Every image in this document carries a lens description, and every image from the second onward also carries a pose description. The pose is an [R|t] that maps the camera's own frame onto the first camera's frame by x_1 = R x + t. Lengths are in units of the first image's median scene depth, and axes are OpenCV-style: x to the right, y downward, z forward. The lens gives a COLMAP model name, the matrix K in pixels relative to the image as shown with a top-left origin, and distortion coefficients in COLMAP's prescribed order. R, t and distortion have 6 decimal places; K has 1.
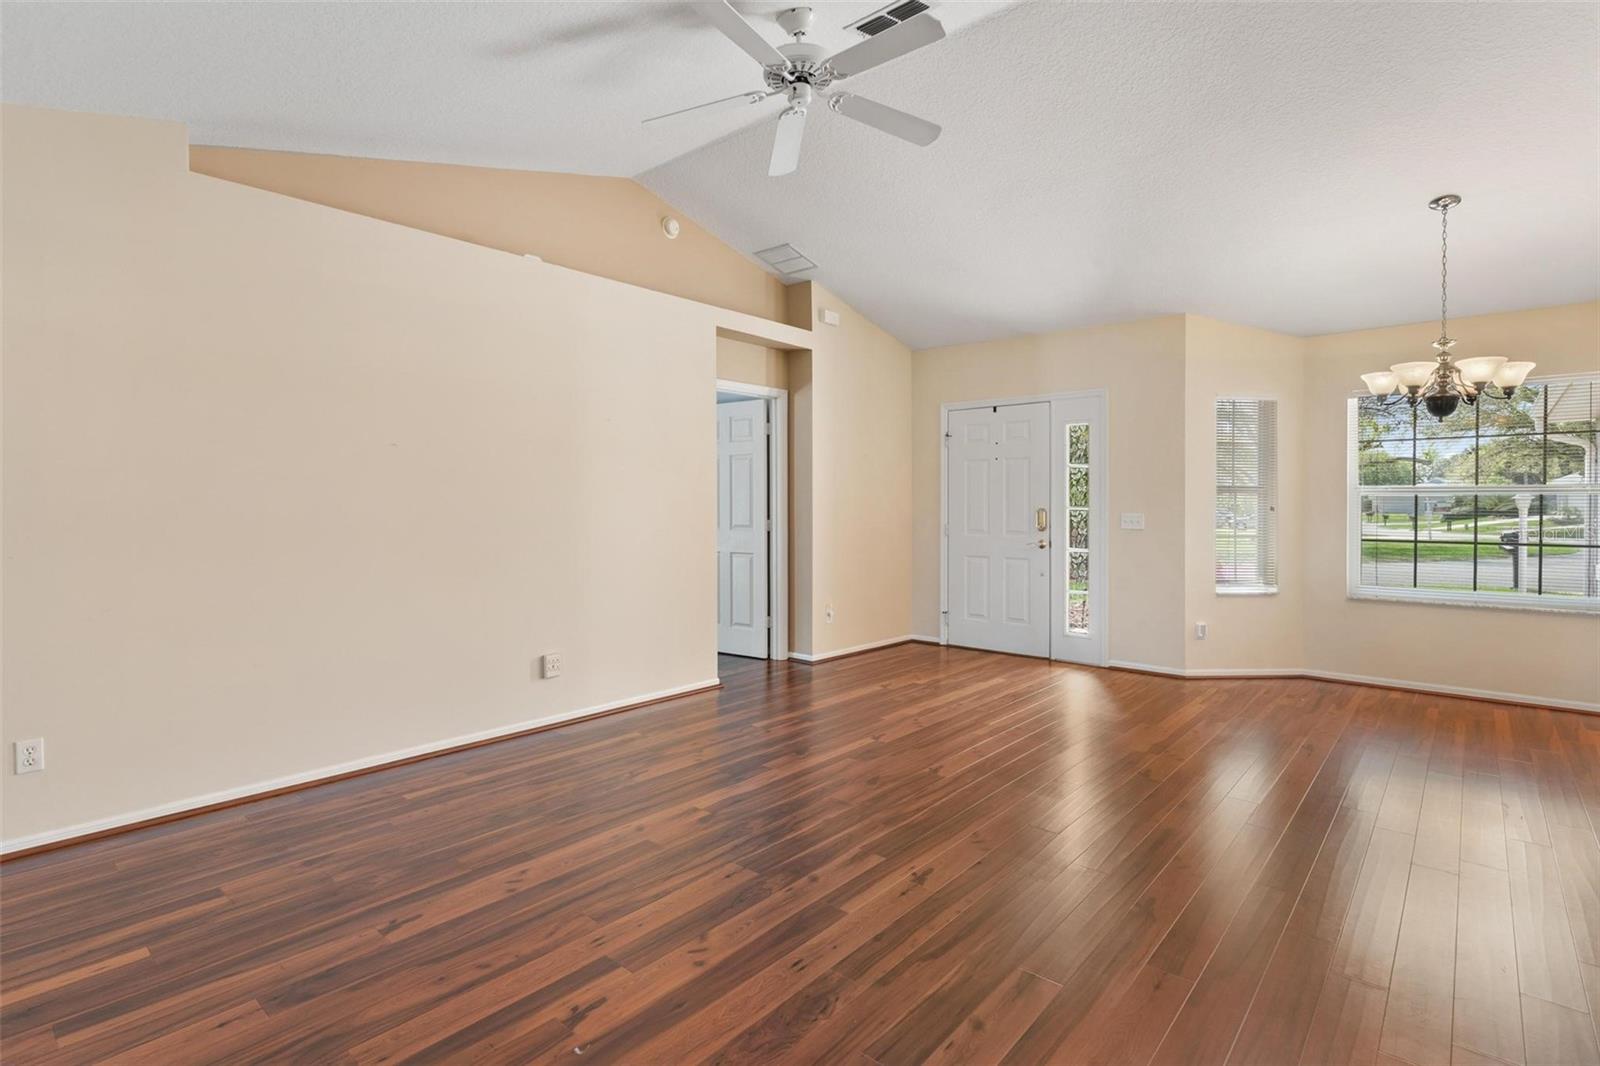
lens RADIAL K [[766.0, 0, 795.1], [0, 766.0, 512.0], [0, 0, 1]] dist [0.003230, -0.000493]
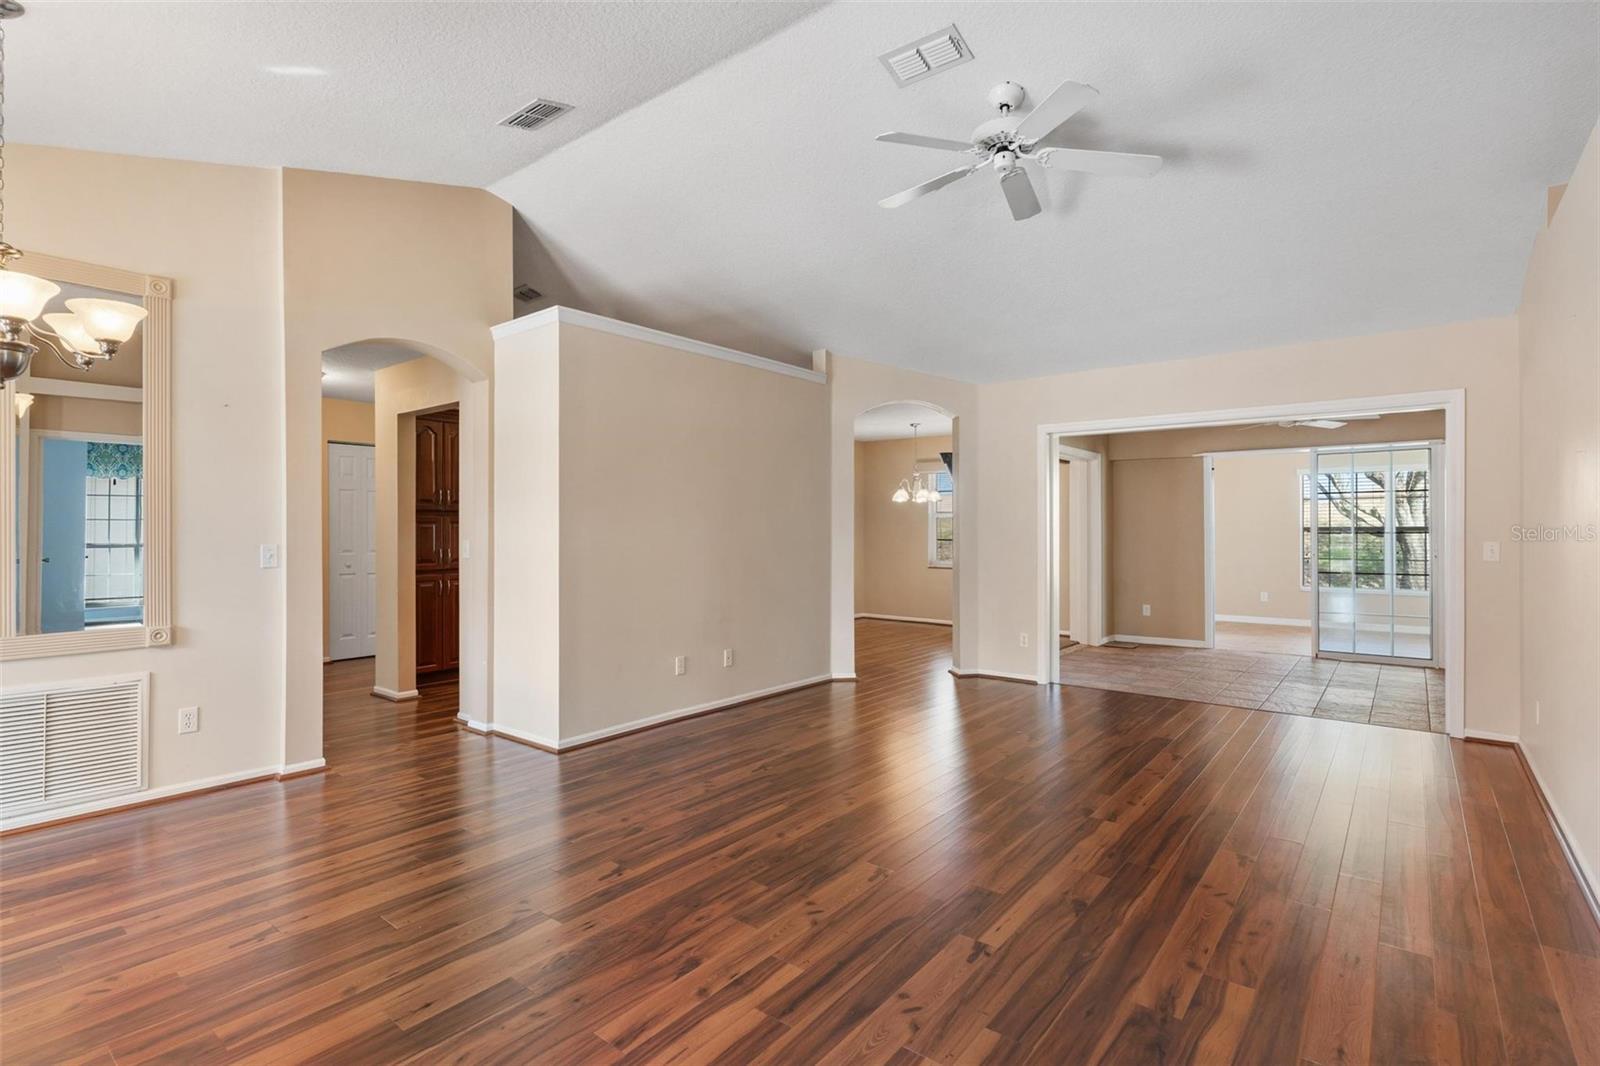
lens RADIAL K [[766.0, 0, 795.1], [0, 766.0, 512.0], [0, 0, 1]] dist [0.003230, -0.000493]
pose [[-0.998939, 0.000159, -0.046043, 0.313318], [0.000722, 0.999925, -0.012217, -0.019481], [0.046038, -0.012238, -0.998865, 1.829641]]
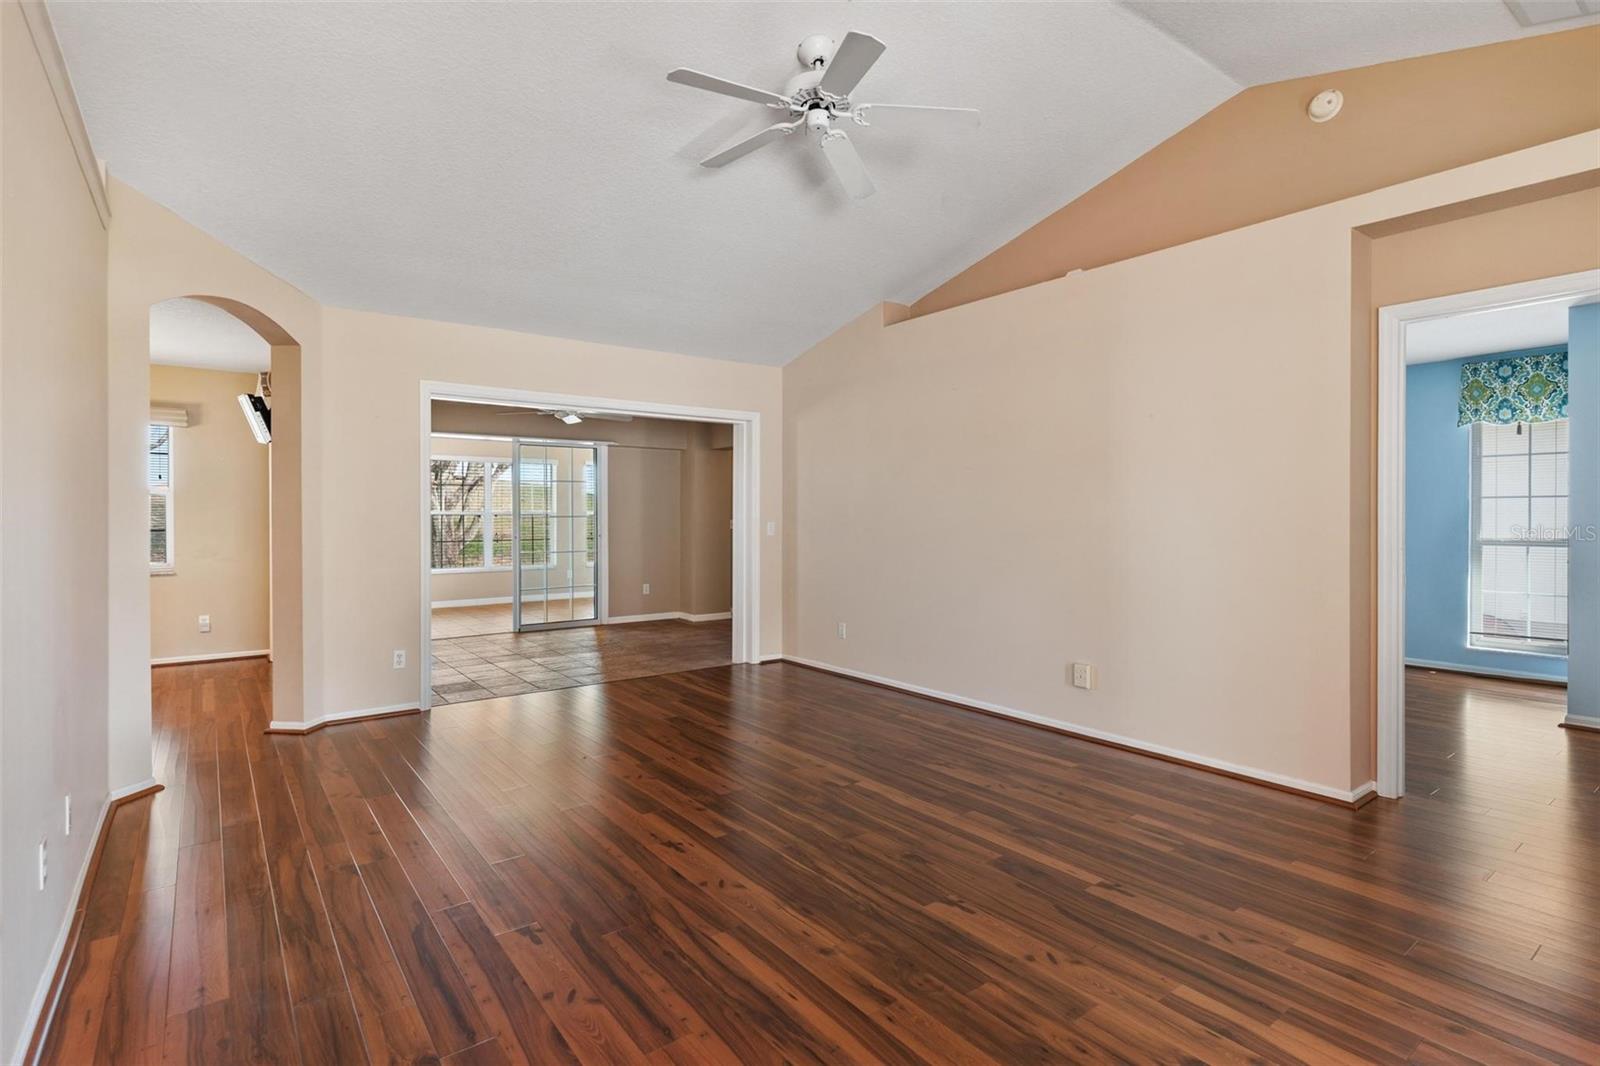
lens RADIAL K [[780.3, 0, 799.9], [0, 780.3, 515.9], [0, 0, 1]] dist [-0.000174, 0.000183]
pose [[-0.194706, 0.004206, -0.980853, 0.915983], [-0.009004, 0.999941, 0.006075, -0.011395], [0.980820, 0.010015, -0.194657, 1.027684]]
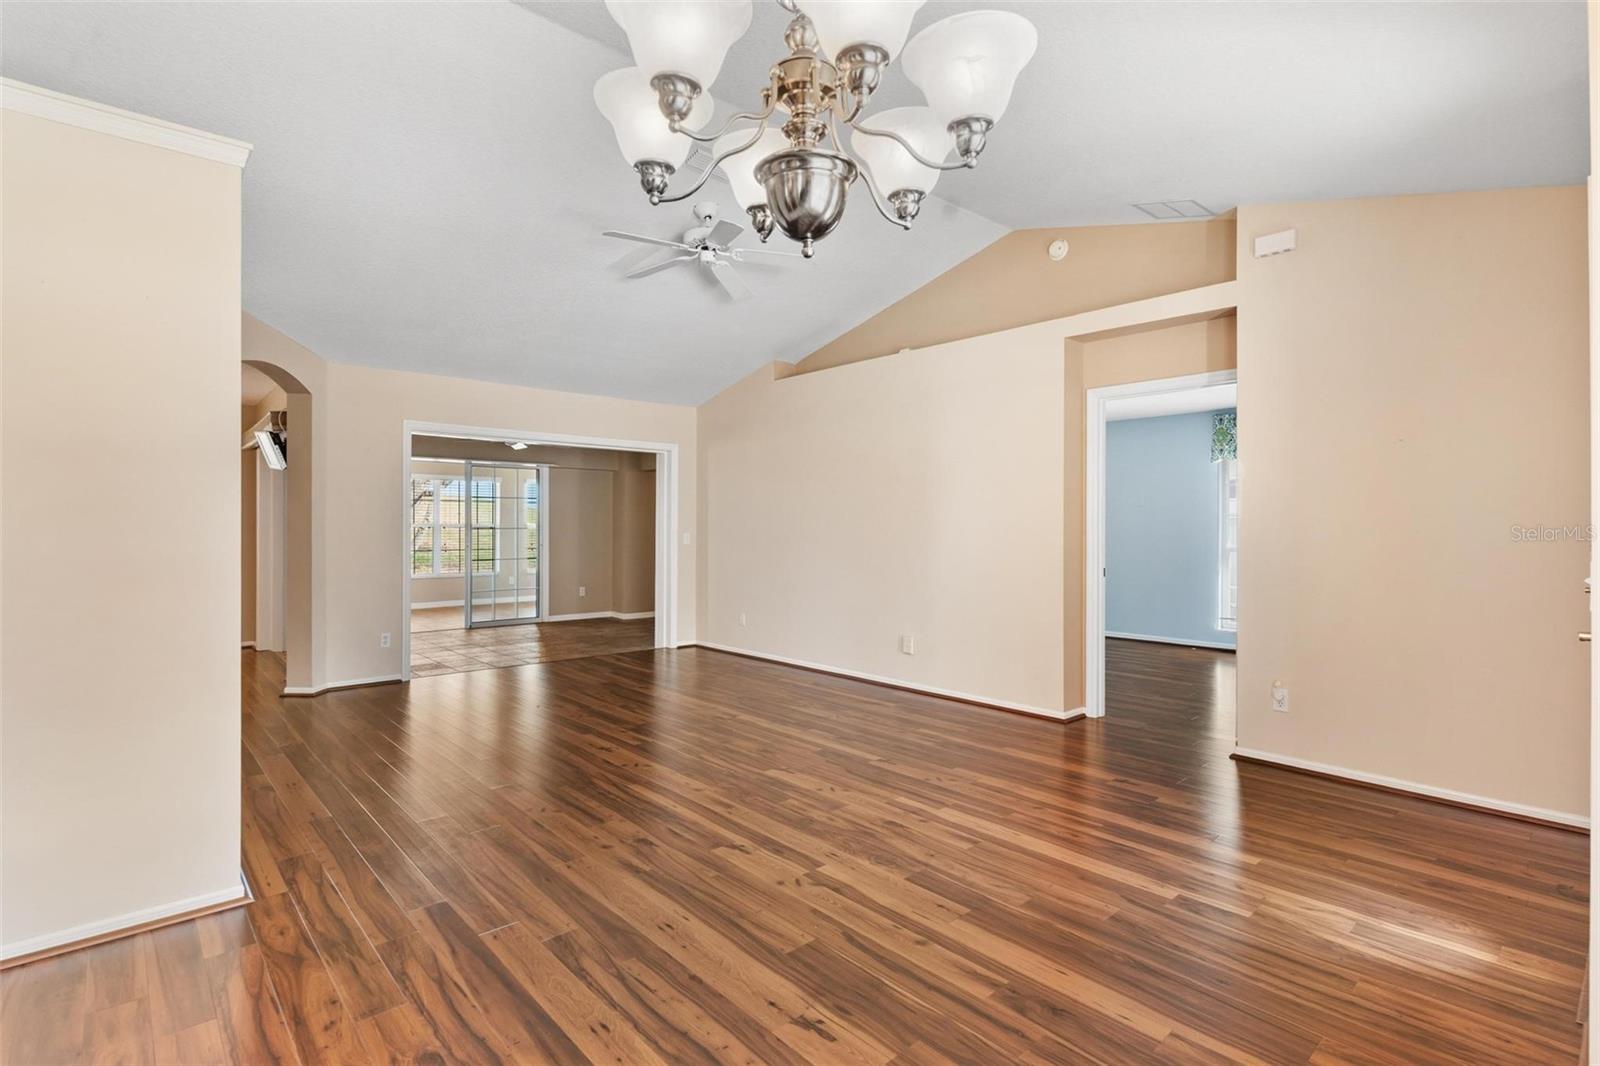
lens RADIAL K [[765.9, 0, 797.0], [0, 765.9, 526.2], [0, 0, 1]] dist [-0.000947, -0.000025]
pose [[-0.113190, -0.000663, -0.993573, 1.302060], [-0.012704, 0.999919, 0.000780, -0.011286], [0.993492, 0.012710, -0.113189, 1.173321]]
